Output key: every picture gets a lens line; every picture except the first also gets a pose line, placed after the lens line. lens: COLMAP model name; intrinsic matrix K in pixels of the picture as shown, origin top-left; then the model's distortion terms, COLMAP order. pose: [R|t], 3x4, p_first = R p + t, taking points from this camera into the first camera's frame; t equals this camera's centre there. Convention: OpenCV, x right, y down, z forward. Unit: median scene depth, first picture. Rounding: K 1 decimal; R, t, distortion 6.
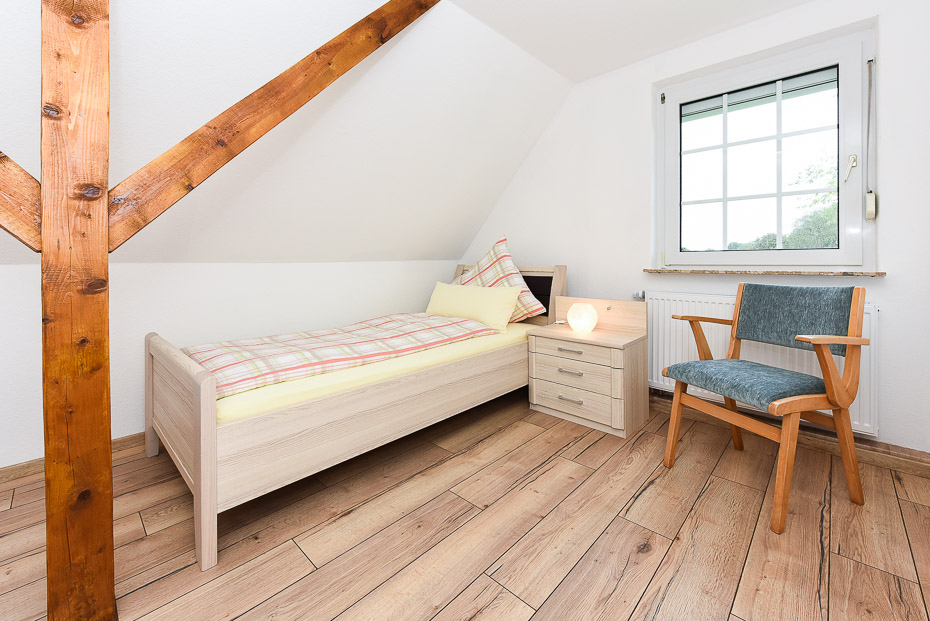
lens RADIAL K [[379.6, 0, 462.6], [0, 379.6, 269.1], [0, 0, 1]] dist [0.000919, -0.000662]
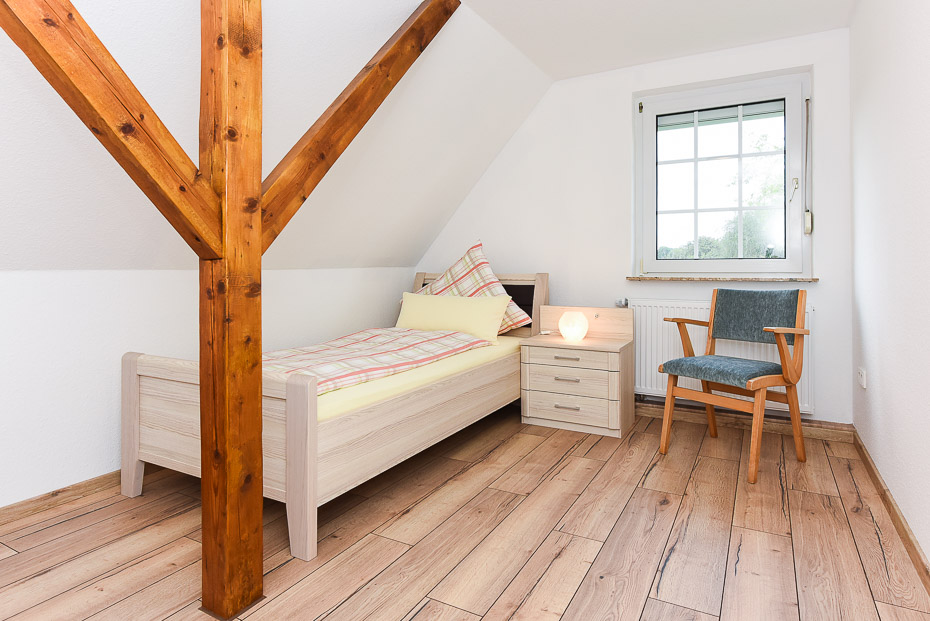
lens RADIAL K [[526.7, 0, 469.8], [0, 526.7, 280.6], [0, 0, 1]] dist [0.000866, 0.001856]
pose [[0.965841, -0.003894, 0.259105, -0.393032], [0.003487, 0.999992, 0.002029, 0.008543], [-0.259111, -0.001056, 0.965847, -0.333656]]
